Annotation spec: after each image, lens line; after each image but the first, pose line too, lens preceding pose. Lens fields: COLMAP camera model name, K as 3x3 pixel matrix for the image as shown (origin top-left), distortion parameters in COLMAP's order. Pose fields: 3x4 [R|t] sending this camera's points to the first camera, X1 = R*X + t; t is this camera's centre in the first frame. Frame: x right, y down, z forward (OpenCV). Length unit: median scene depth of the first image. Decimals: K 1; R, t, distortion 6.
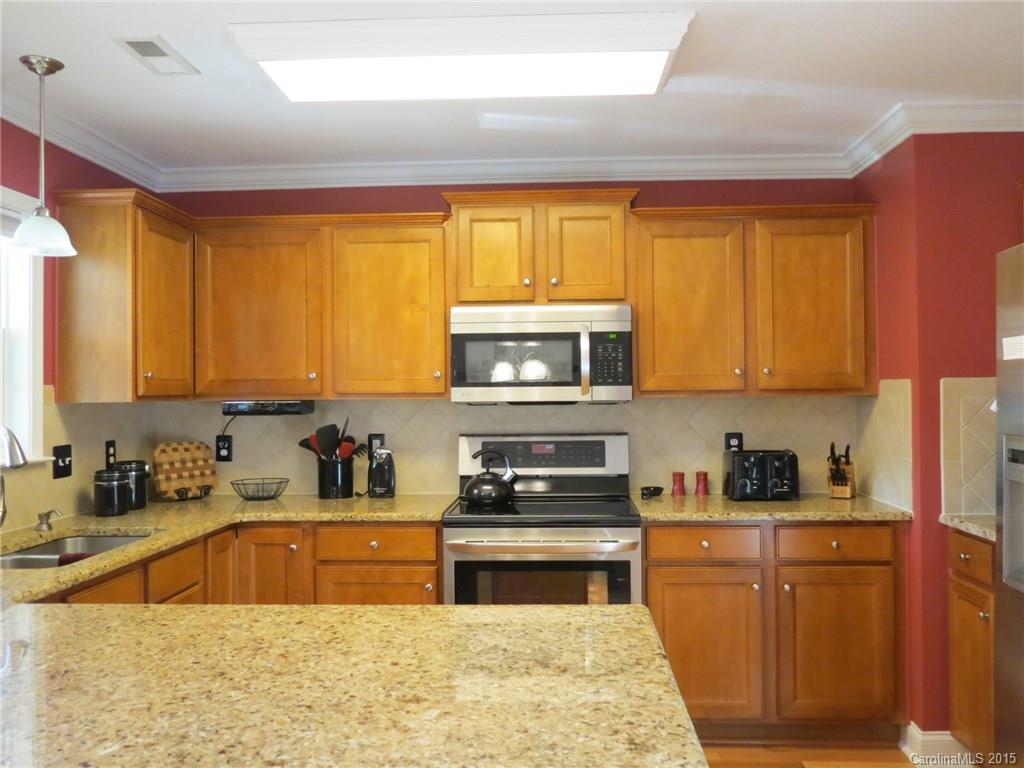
lens RADIAL K [[872.8, 0, 515.9], [0, 872.8, 386.9], [0, 0, 1]] dist [-0.036474, 0.019441]
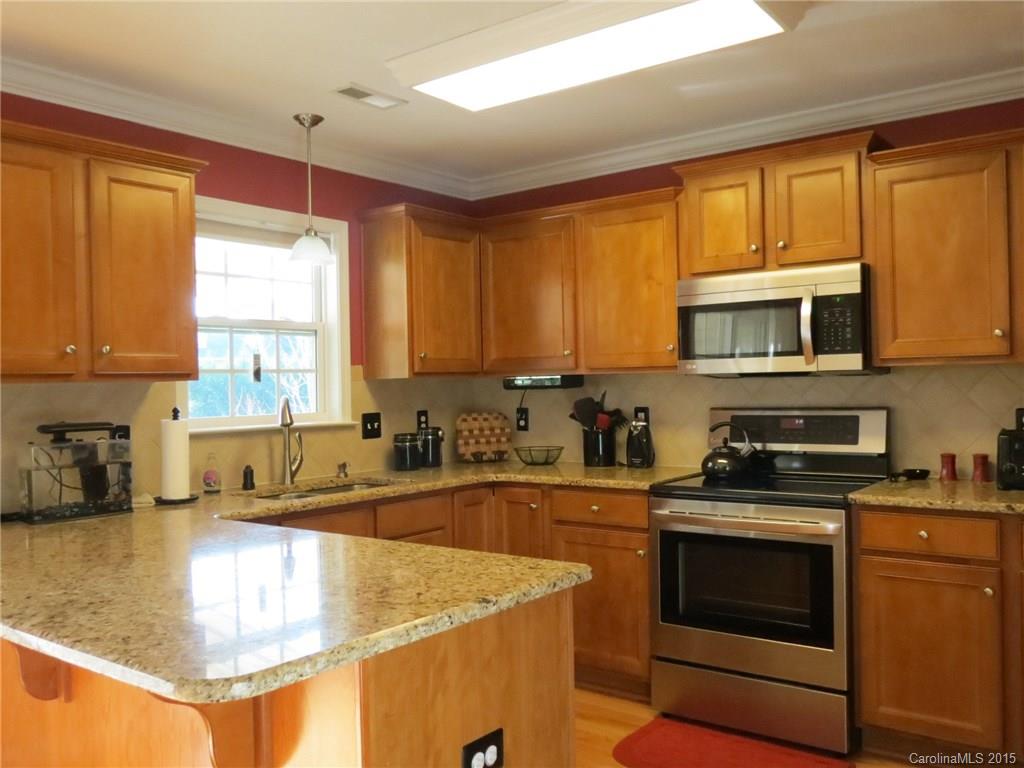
lens RADIAL K [[872.8, 0, 515.9], [0, 872.8, 386.9], [0, 0, 1]] dist [-0.036474, 0.019441]
pose [[0.824105, -0.006957, -0.566395, 0.341152], [0.017740, 0.999751, 0.013532, 0.014520], [0.566160, -0.021199, 0.824023, 0.063160]]
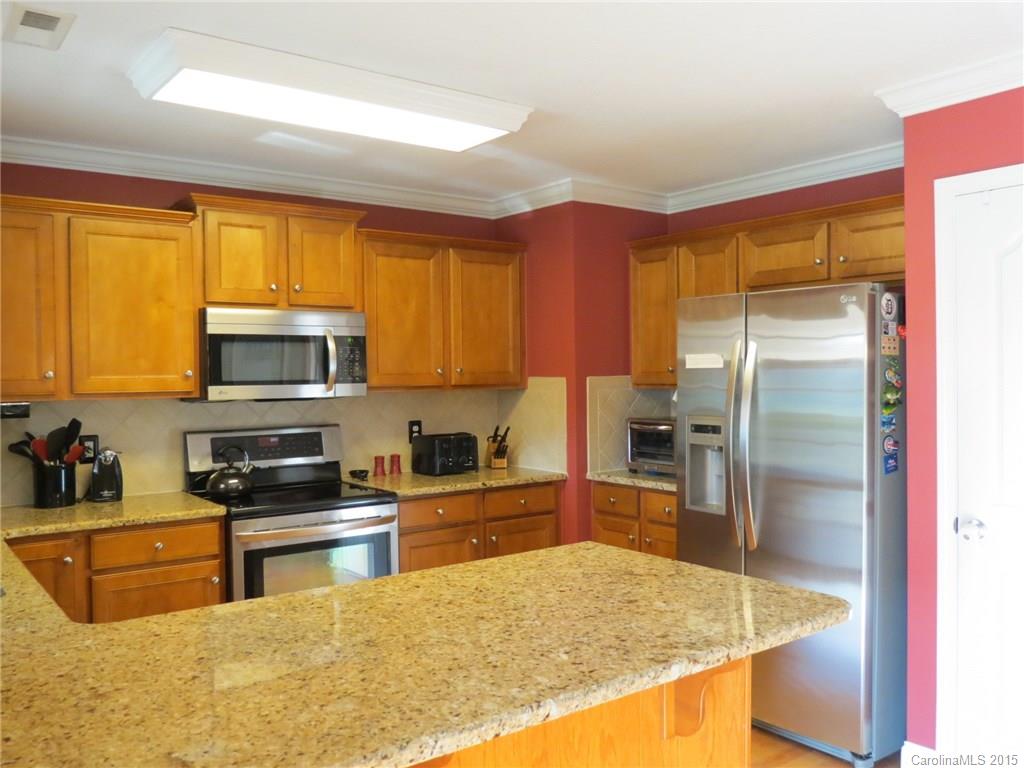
lens RADIAL K [[872.8, 0, 515.9], [0, 872.8, 386.9], [0, 0, 1]] dist [-0.036474, 0.019441]
pose [[0.768654, -0.010933, 0.639571, -0.449496], [0.000390, 0.999862, 0.016624, -0.015255], [-0.639664, -0.012529, 0.768552, -0.015457]]
